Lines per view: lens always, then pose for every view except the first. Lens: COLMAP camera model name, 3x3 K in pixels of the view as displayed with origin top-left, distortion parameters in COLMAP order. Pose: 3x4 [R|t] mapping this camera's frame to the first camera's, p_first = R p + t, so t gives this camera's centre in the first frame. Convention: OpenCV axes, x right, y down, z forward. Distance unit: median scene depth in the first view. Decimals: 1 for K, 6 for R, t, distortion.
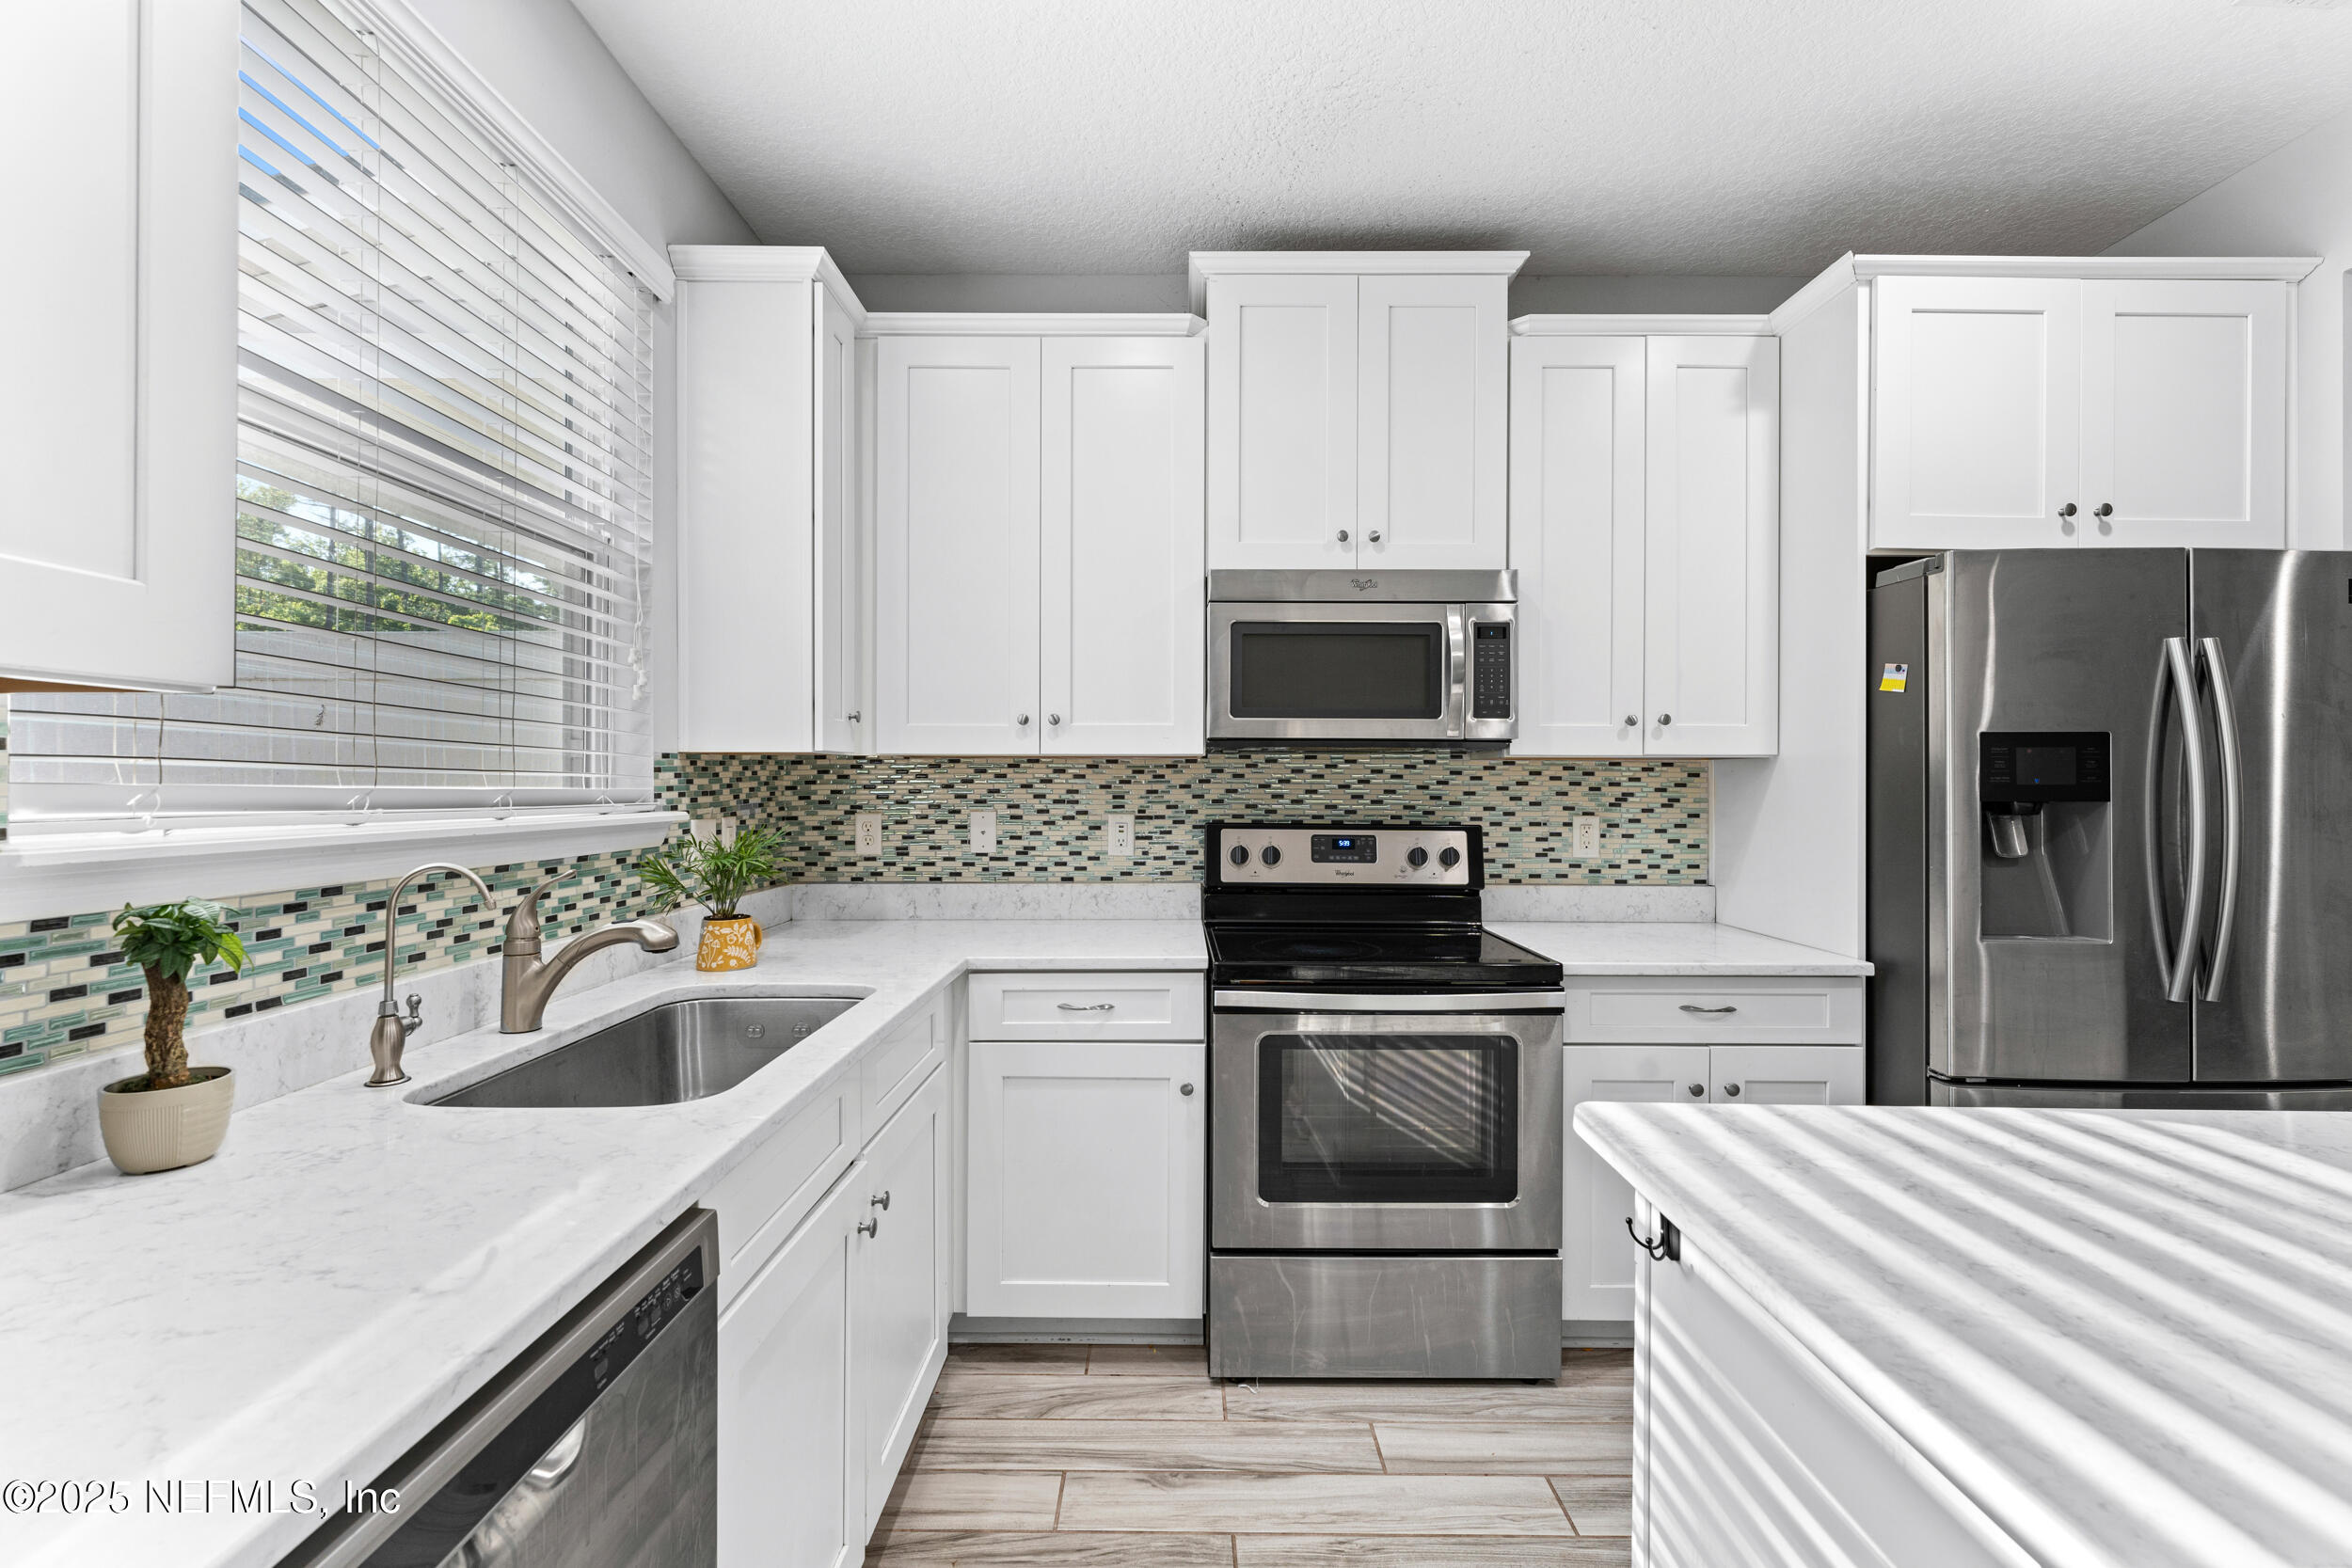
lens RADIAL K [[1002.6, 0, 1176.0], [0, 1002.6, 784.0], [0, 0, 1]] dist [0.000095, -0.000051]
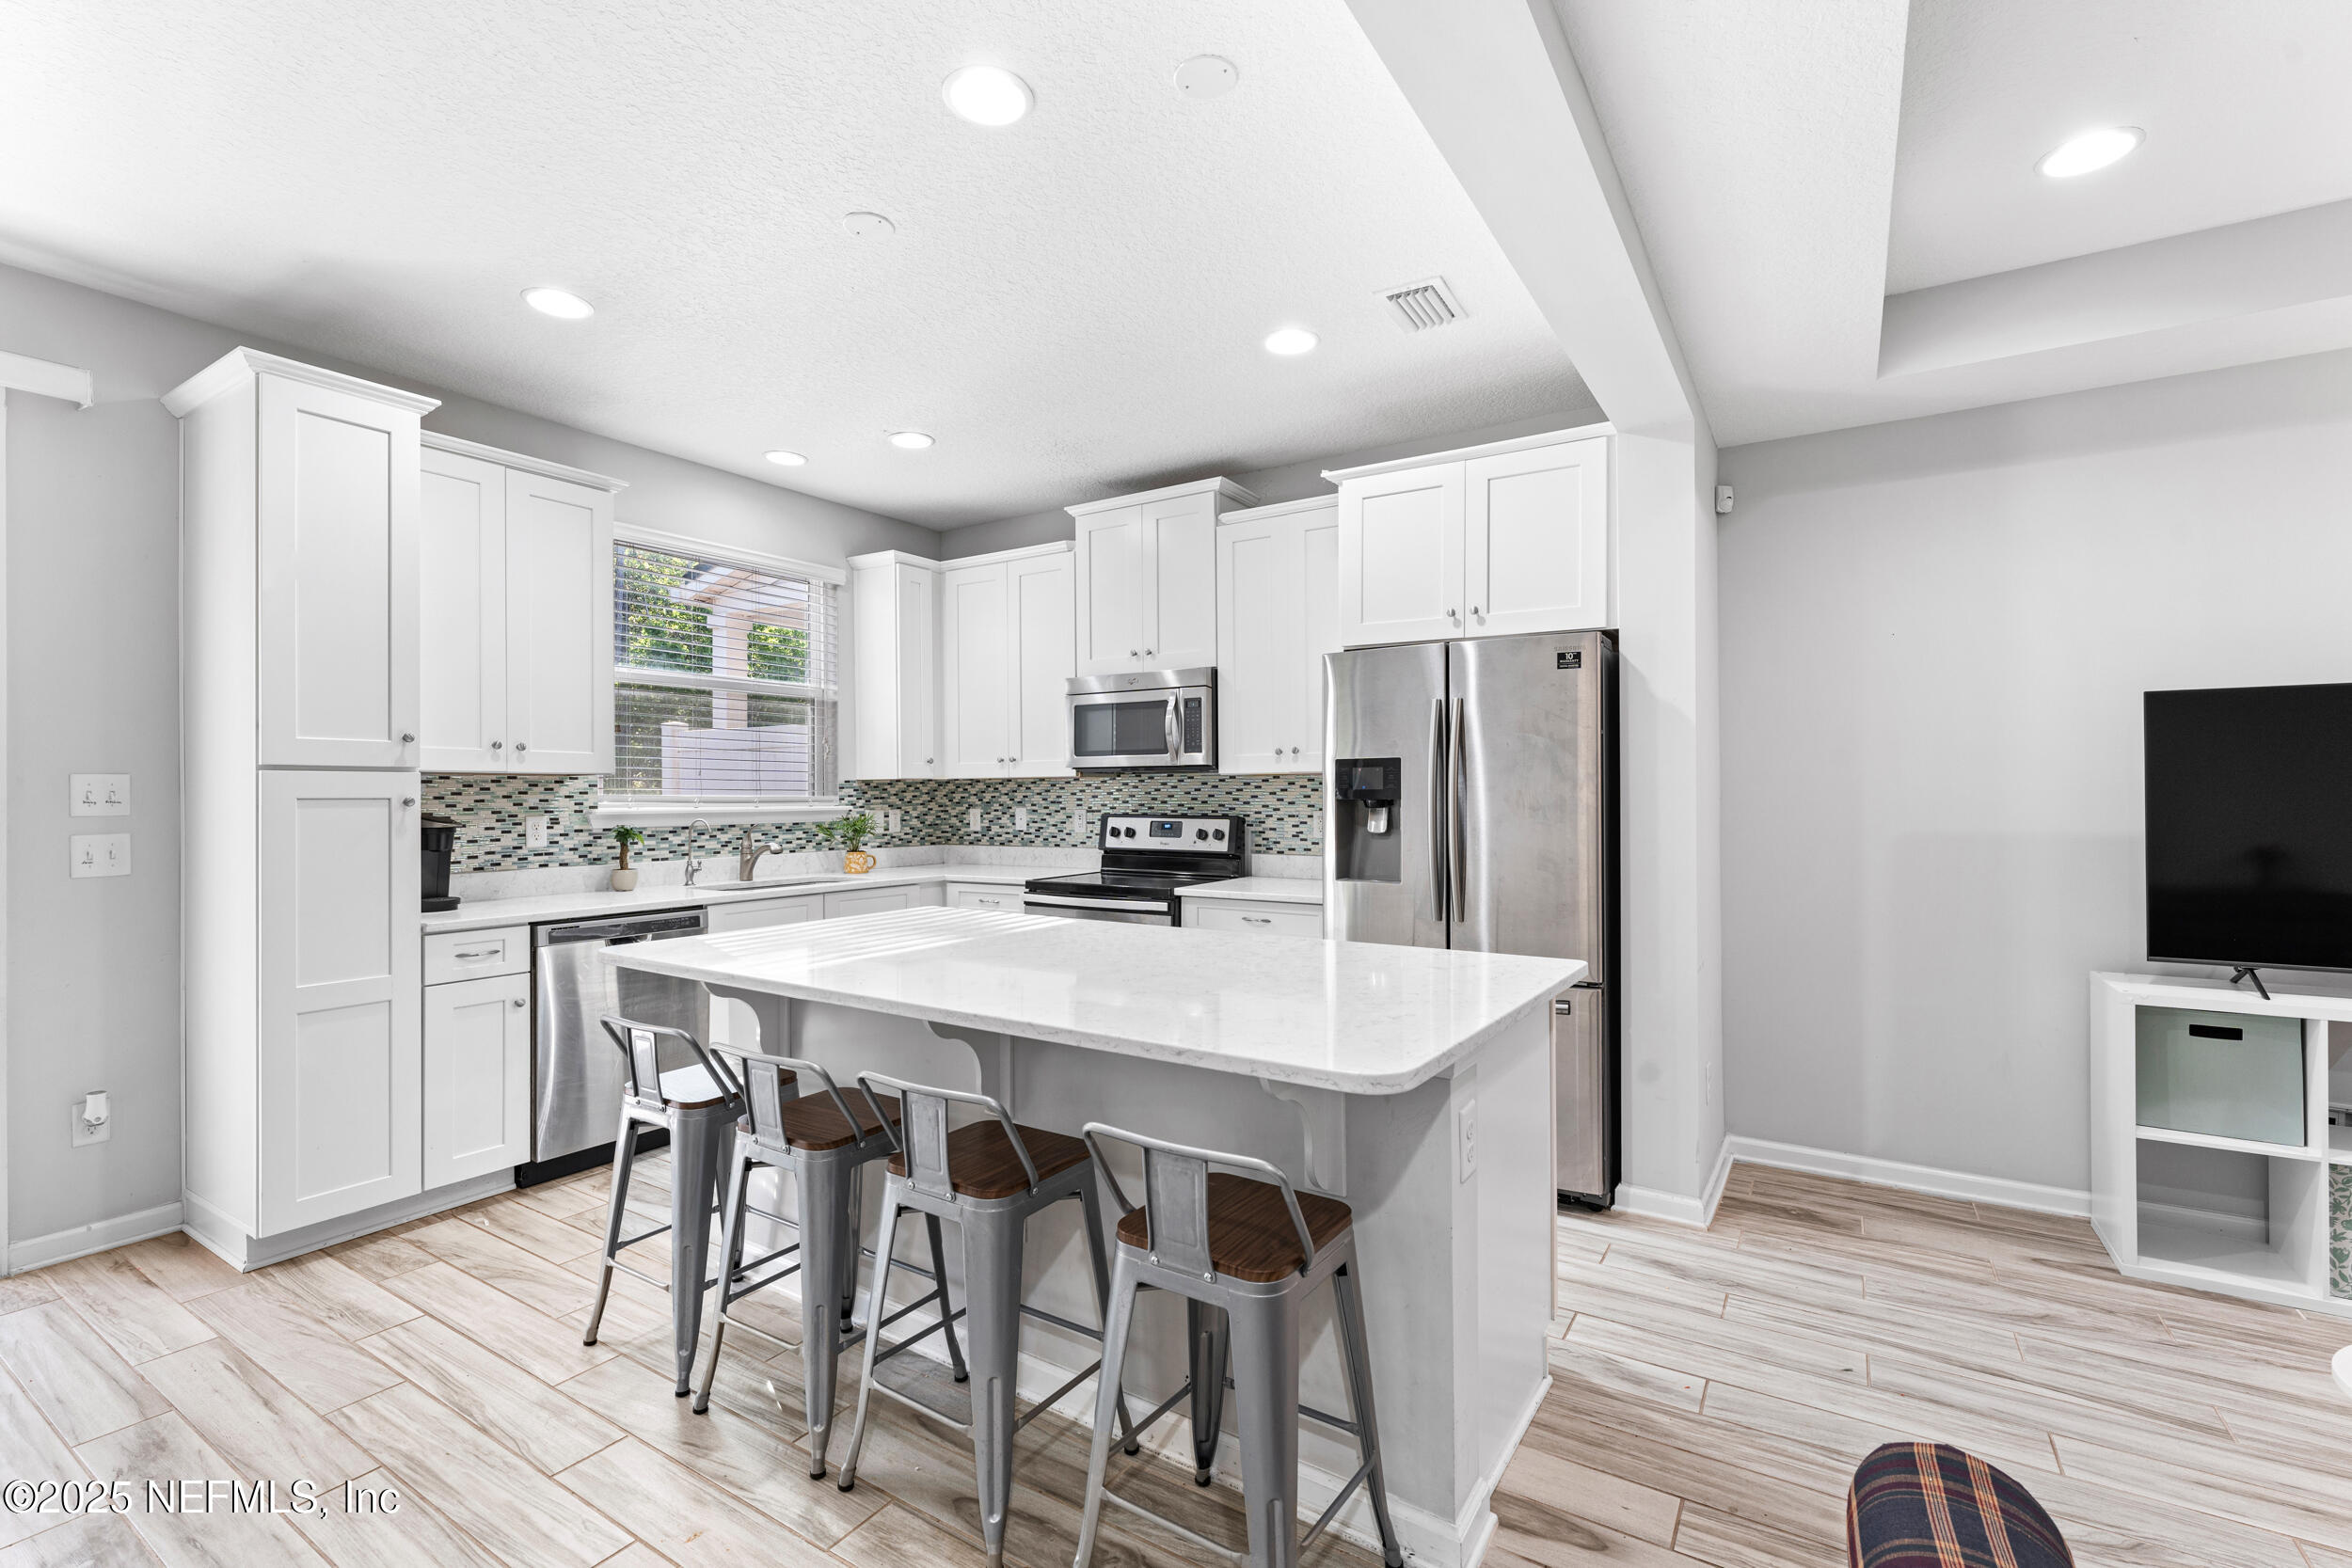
lens RADIAL K [[1032.6, 0, 1176.8], [0, 1032.6, 794.2], [0, 0, 1]] dist [0.001550, -0.000005]
pose [[0.844380, -0.006199, -0.535709, 1.142589], [0.007762, 0.999970, 0.000662, 0.003682], [0.535688, -0.004717, 0.844403, -0.483778]]
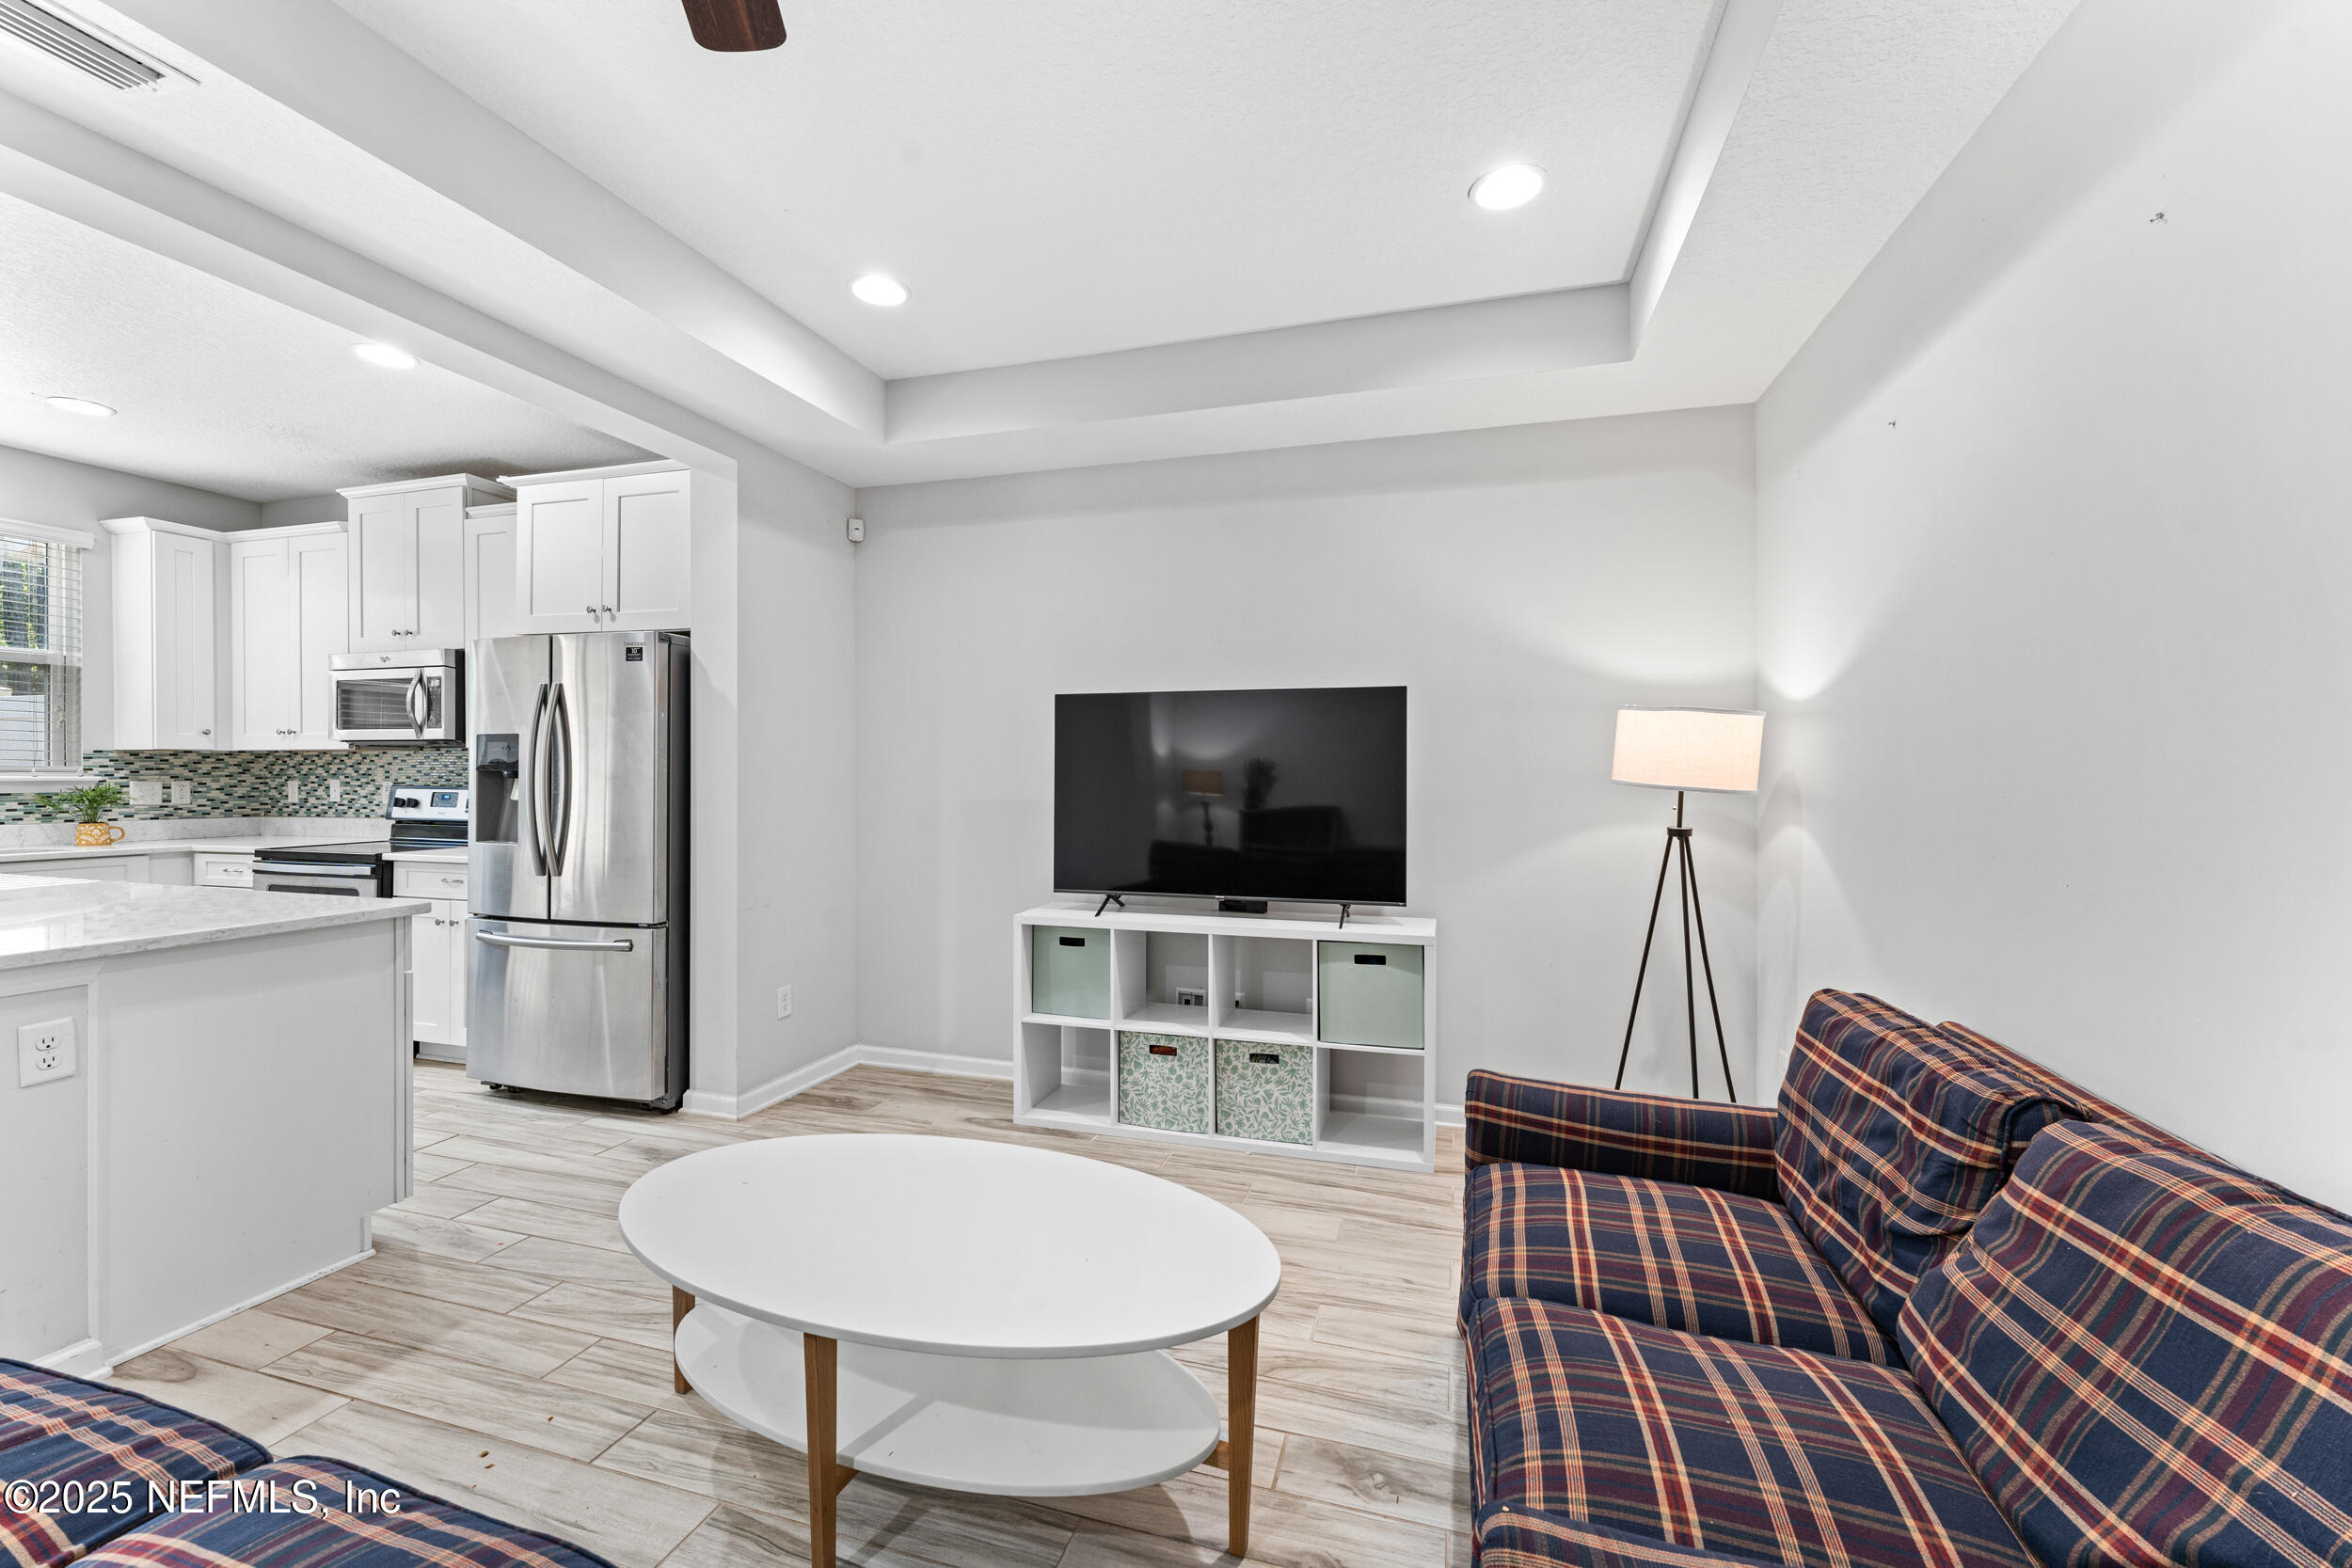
lens RADIAL K [[941.2, 0, 1183.6], [0, 941.2, 778.9], [0, 0, 1]] dist [-0.000945, -0.000309]
pose [[0.959358, 0.001221, -0.282190, 1.966027], [0.000293, 0.999986, 0.005324, 0.017910], [0.282193, -0.005190, 0.959344, -0.264893]]
